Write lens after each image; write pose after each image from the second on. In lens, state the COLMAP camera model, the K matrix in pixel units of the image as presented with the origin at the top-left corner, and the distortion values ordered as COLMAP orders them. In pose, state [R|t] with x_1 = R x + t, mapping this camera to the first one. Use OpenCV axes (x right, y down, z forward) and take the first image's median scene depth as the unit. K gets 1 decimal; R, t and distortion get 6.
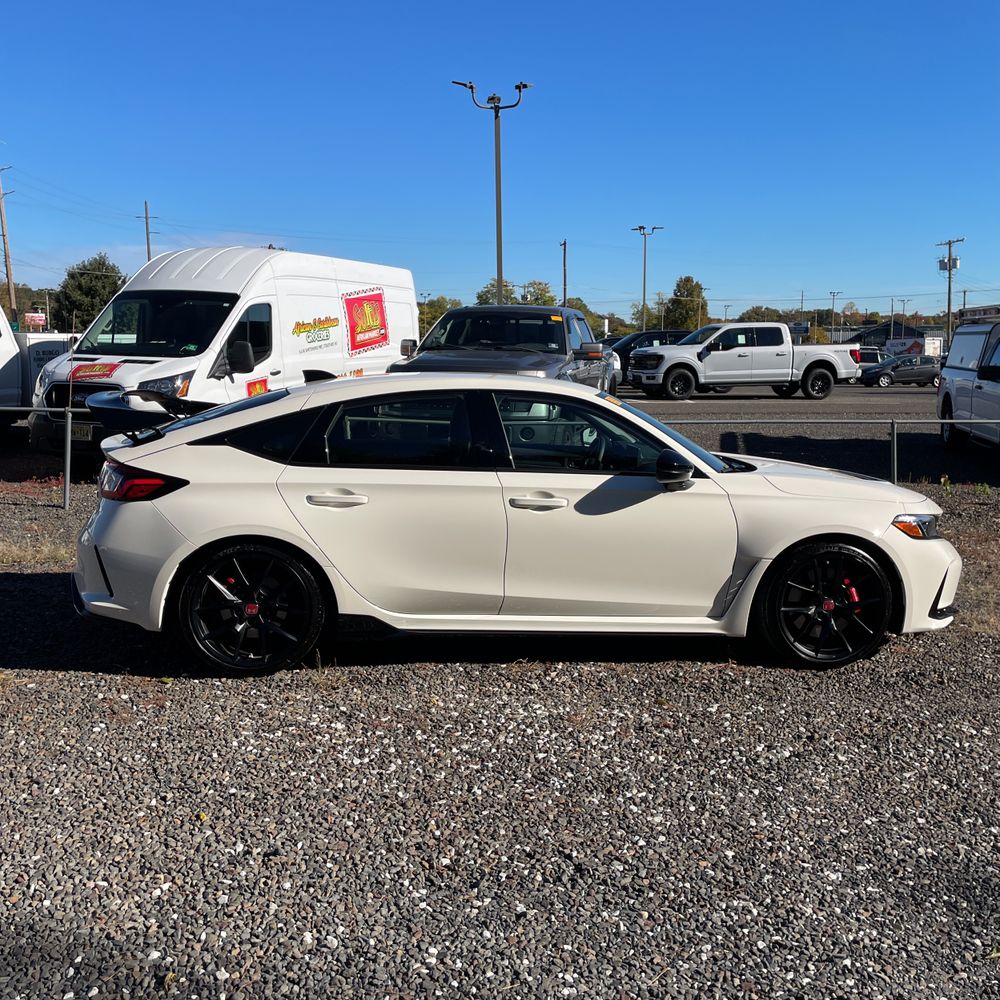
lens RADIAL K [[1019.5, 0, 506.0], [0, 1019.5, 500.1], [0, 0, 1]] dist [0.034228, 0.000000]
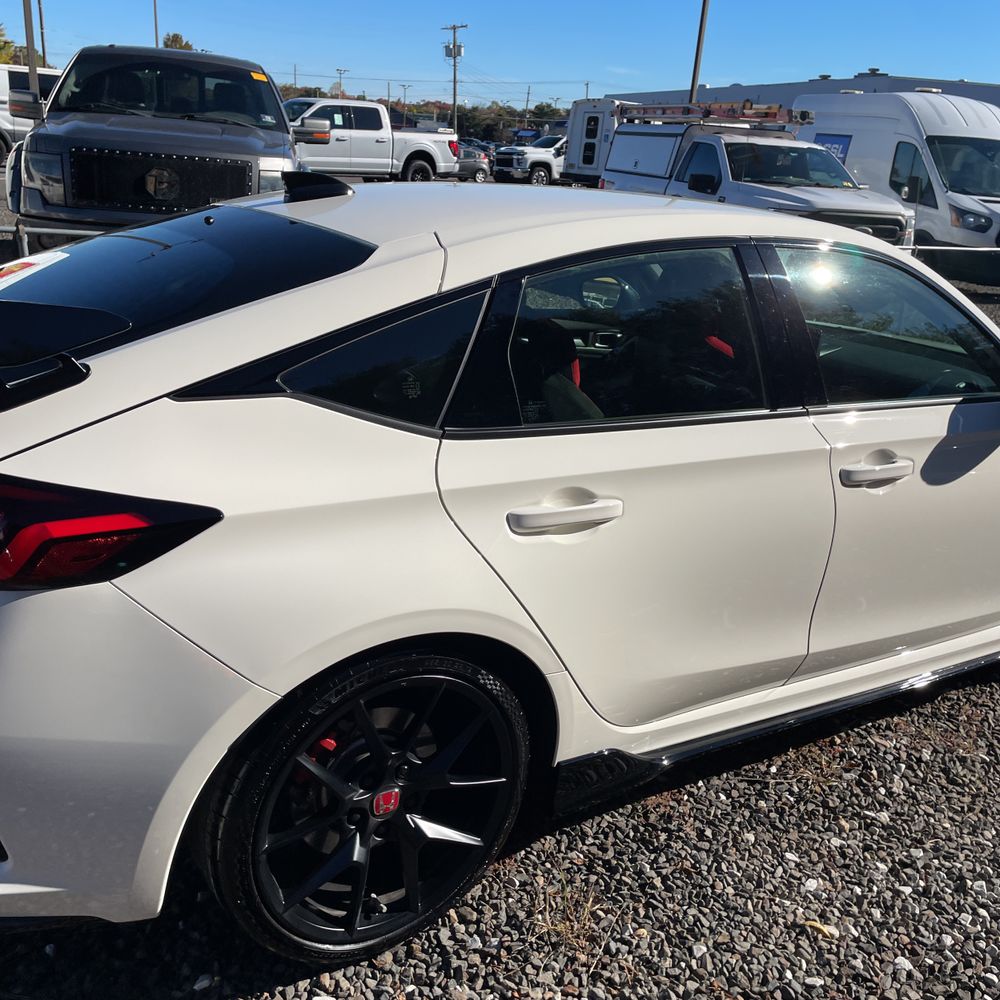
lens RADIAL K [[1019.5, 0, 495.6], [0, 1019.5, 504.6], [0, 0, 1]] dist [0.034228, 0.000000]
pose [[0.890798, -0.099450, 0.443383, -0.365760], [0.006119, 0.978293, 0.207135, -0.088869], [-0.454358, -0.181803, 0.872070, 0.629771]]
